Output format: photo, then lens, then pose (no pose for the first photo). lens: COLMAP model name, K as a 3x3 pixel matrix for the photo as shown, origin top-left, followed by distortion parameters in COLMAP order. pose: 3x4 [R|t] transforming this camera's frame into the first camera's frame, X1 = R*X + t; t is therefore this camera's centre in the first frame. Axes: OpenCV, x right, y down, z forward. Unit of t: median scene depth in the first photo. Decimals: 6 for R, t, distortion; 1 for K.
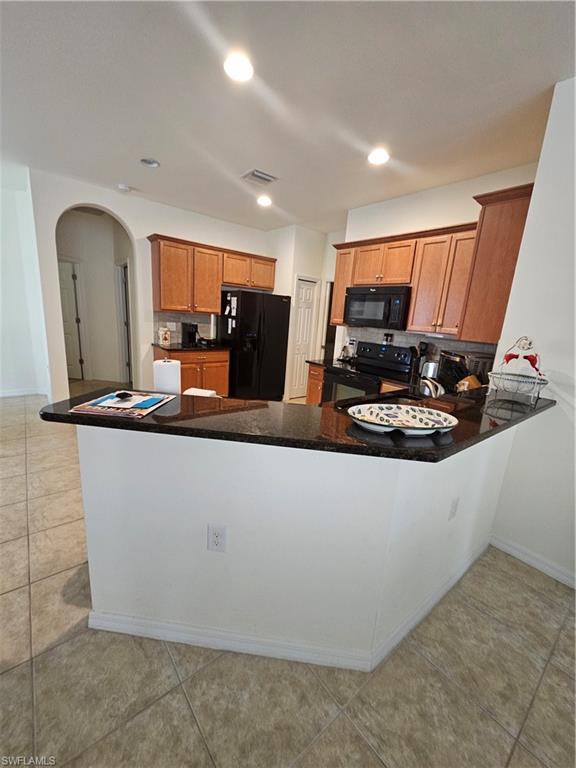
lens RADIAL K [[314.7, 0, 289.5], [0, 314.7, 387.8], [0, 0, 1]] dist [0.000408, 0.000282]
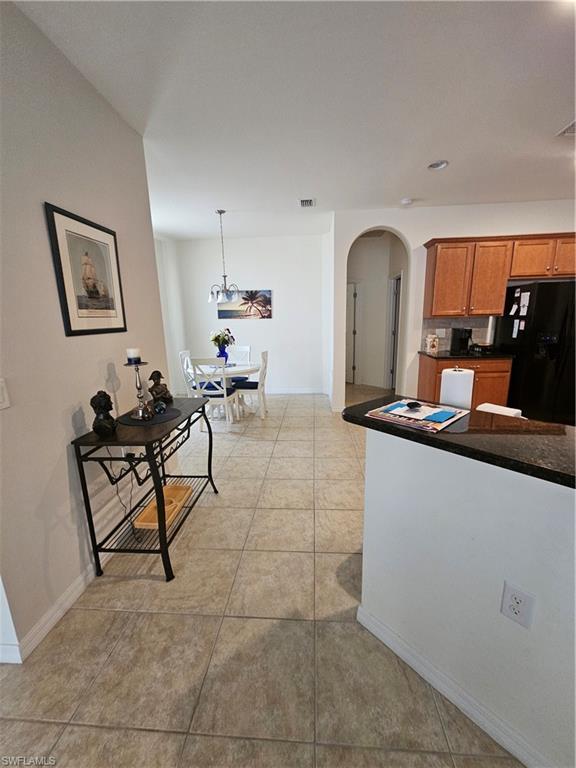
lens RADIAL K [[314.7, 0, 289.5], [0, 314.7, 387.8], [0, 0, 1]] dist [0.000408, 0.000282]
pose [[0.719739, 0.064973, -0.691197, -0.045751], [-0.082309, 0.996575, 0.007971, -0.001504], [0.689348, 0.051154, 0.722622, 0.015689]]
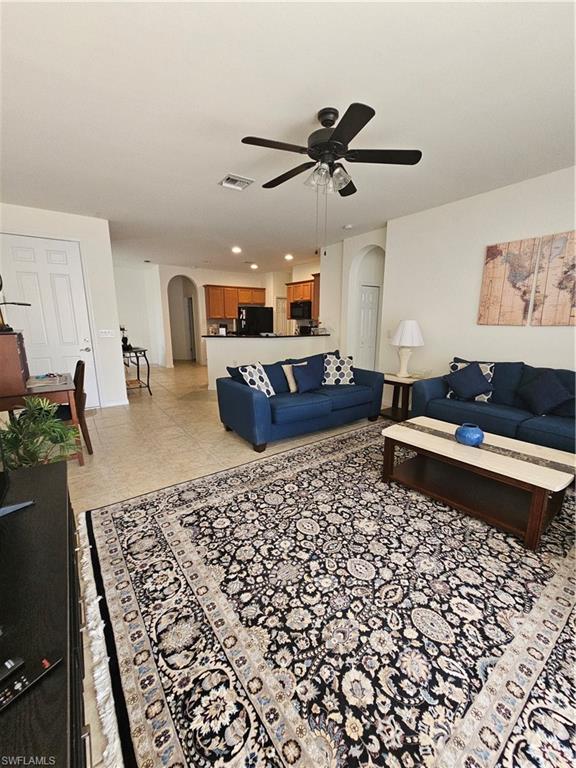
lens RADIAL K [[314.7, 0, 289.5], [0, 314.7, 387.8], [0, 0, 1]] dist [0.000408, 0.000282]
pose [[0.995027, -0.053215, -0.084197, 0.318481], [0.051659, 0.998453, -0.020550, 0.332735], [0.085160, 0.016099, 0.996237, -1.215696]]
